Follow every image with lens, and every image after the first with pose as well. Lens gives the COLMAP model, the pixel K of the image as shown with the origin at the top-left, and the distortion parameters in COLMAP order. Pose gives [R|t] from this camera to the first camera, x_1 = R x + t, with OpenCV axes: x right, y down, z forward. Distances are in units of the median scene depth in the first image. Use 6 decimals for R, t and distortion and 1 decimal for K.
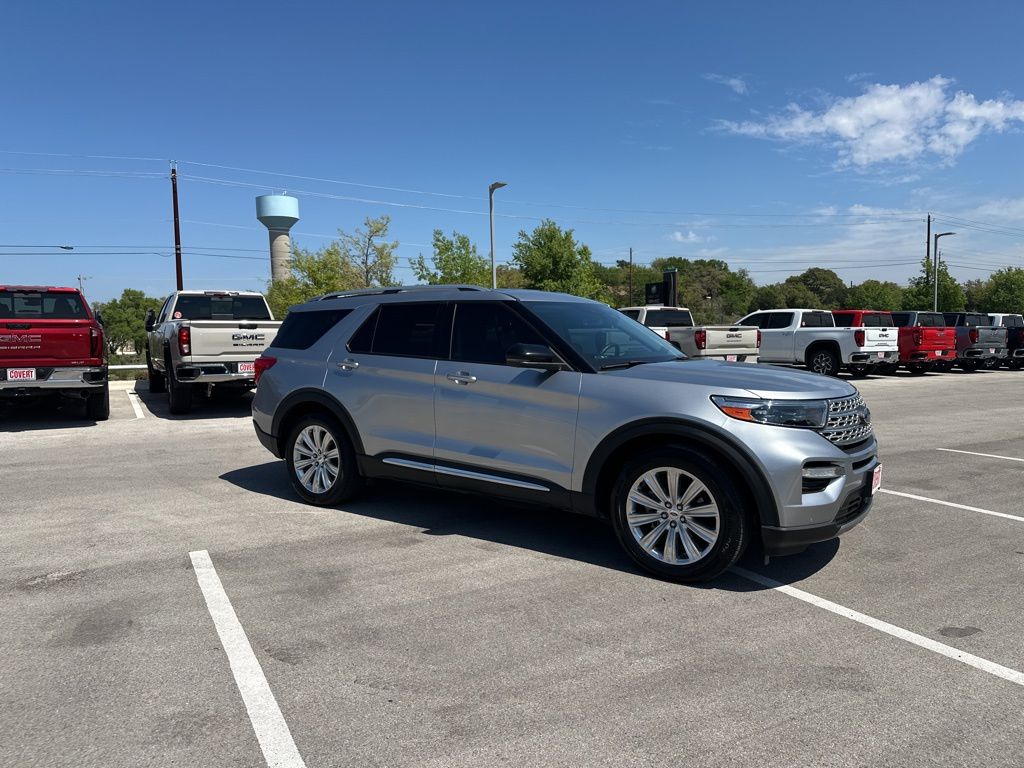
lens RADIAL K [[717.9, 0, 505.8], [0, 717.9, 383.5], [0, 0, 1]] dist [0.065817, -0.090816]
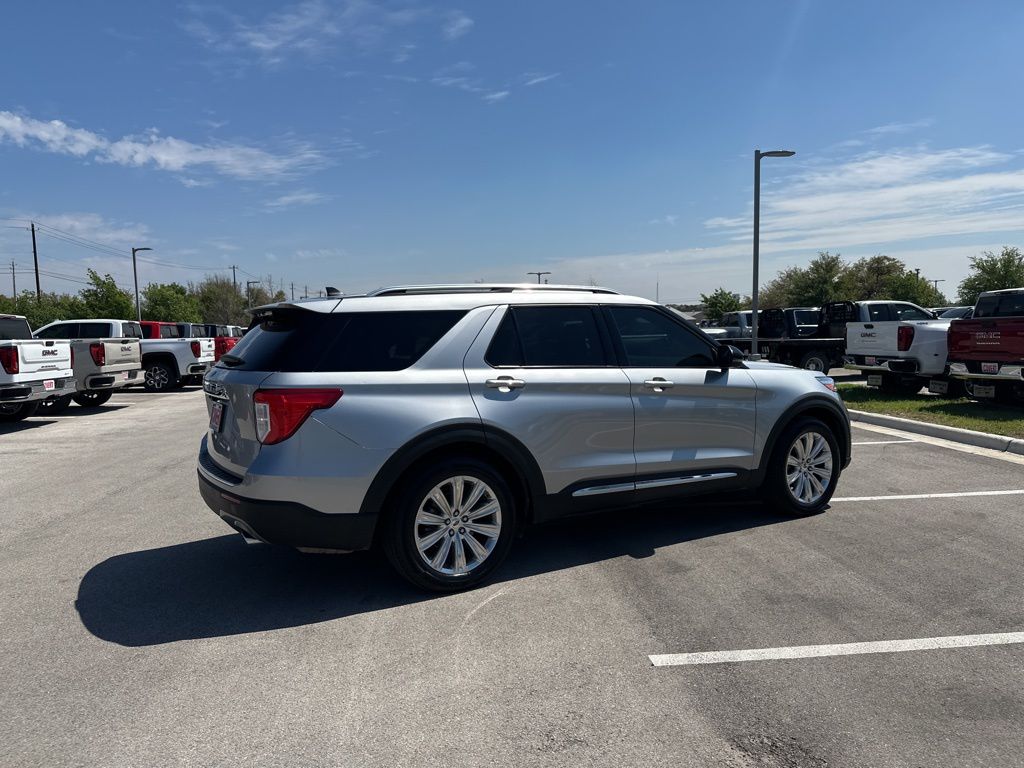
lens RADIAL K [[717.9, 0, 510.6], [0, 717.9, 391.4], [0, 0, 1]] dist [0.065817, -0.090816]
pose [[0.394636, -0.077176, 0.915591, -0.994704], [0.084109, 0.995317, 0.047644, -0.059395], [-0.914980, 0.058207, 0.399279, 0.767545]]
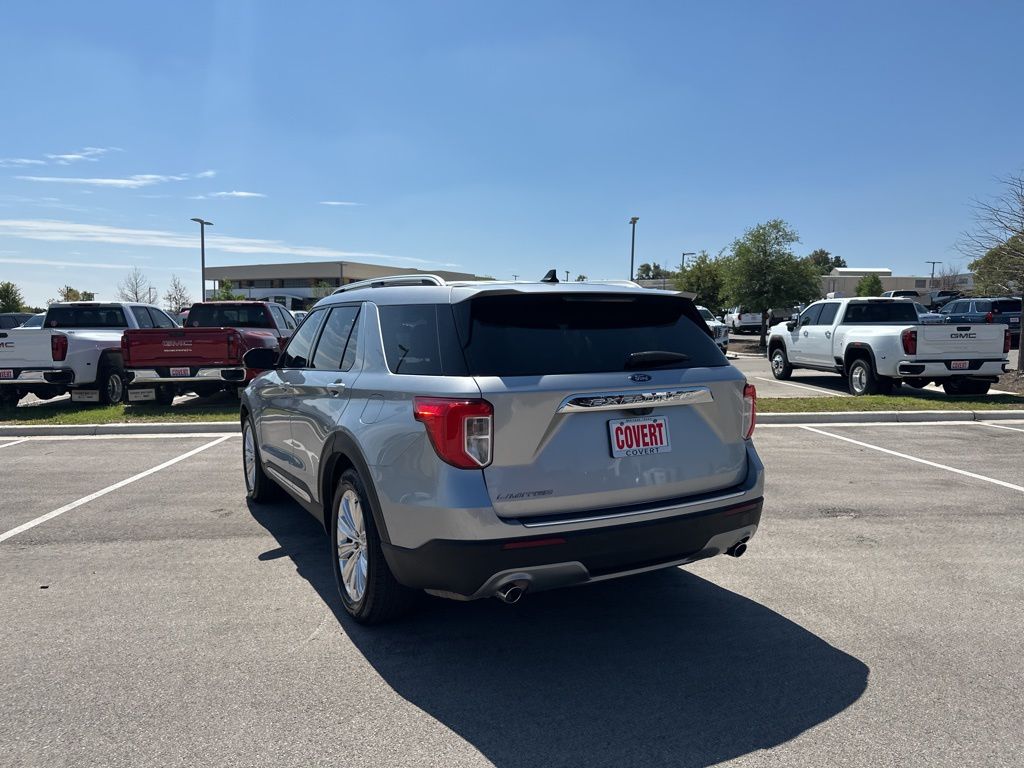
lens RADIAL K [[717.9, 0, 507.6], [0, 717.9, 387.9], [0, 0, 1]] dist [0.065817, -0.090816]
pose [[-0.900225, -0.023396, 0.434795, -0.528645], [0.042676, 0.989007, 0.141578, -0.150643], [-0.433328, 0.146008, -0.889330, 1.995683]]
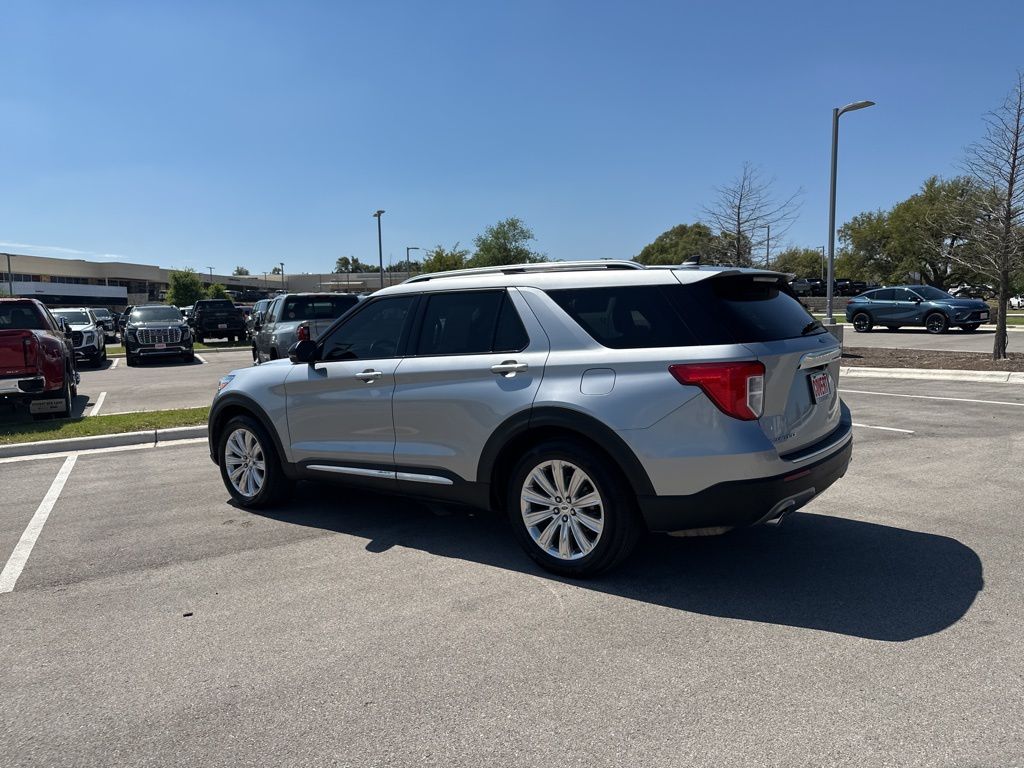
lens RADIAL K [[717.9, 0, 506.4], [0, 717.9, 386.6], [0, 0, 1]] dist [0.065817, -0.090816]
pose [[-0.998374, 0.039708, 0.040908, -0.060764], [0.045997, 0.984968, 0.166502, -0.164511], [-0.033682, 0.168113, -0.985192, 2.191916]]
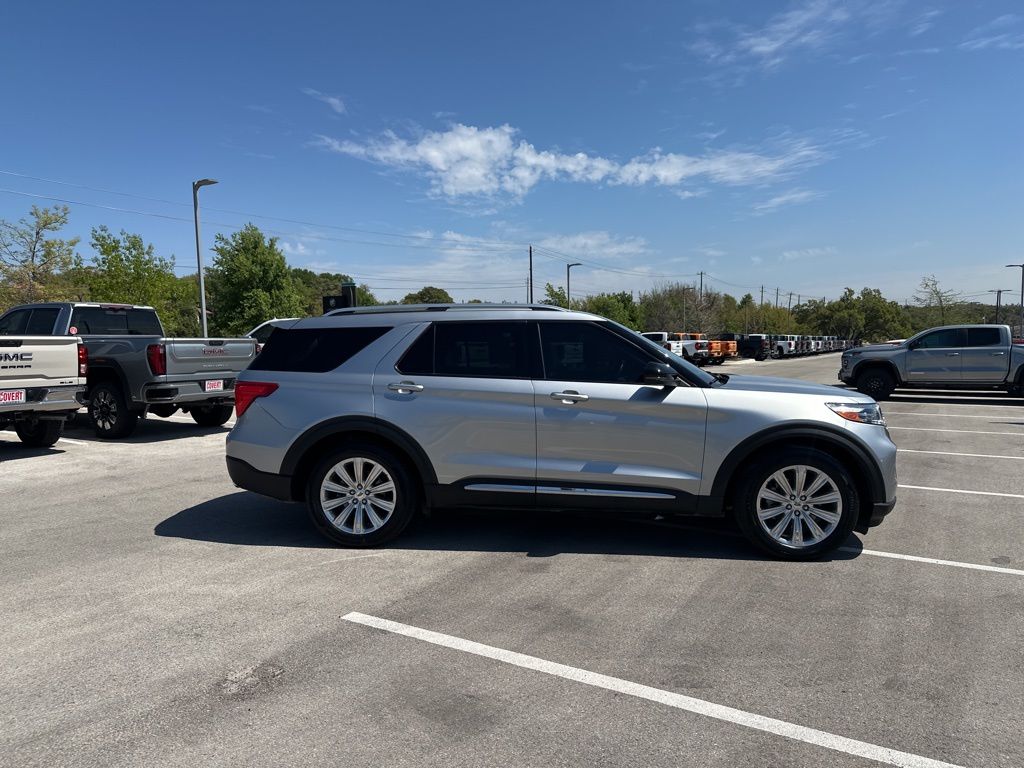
lens RADIAL K [[717.9, 0, 508.4], [0, 717.9, 391.4], [0, 0, 1]] dist [0.065817, -0.090816]
pose [[0.865470, -0.034336, 0.499782, -0.619632], [0.037776, 0.999281, 0.003237, -0.021774], [-0.499534, 0.016078, 0.866145, 0.160705]]
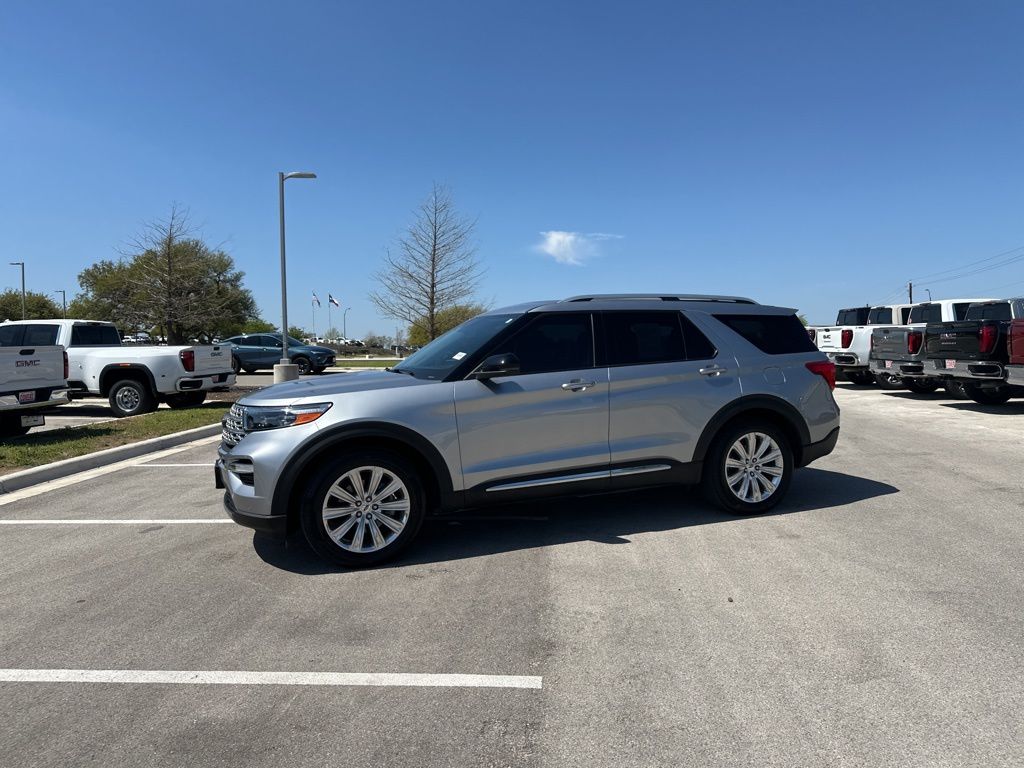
lens RADIAL K [[717.9, 0, 510.9], [0, 717.9, 380.8], [0, 0, 1]] dist [0.065817, -0.090816]
pose [[-0.541303, 0.058918, -0.838761, 1.050886], [-0.037010, 0.994906, 0.093771, -0.126054], [0.840013, 0.081801, -0.536365, 1.721795]]
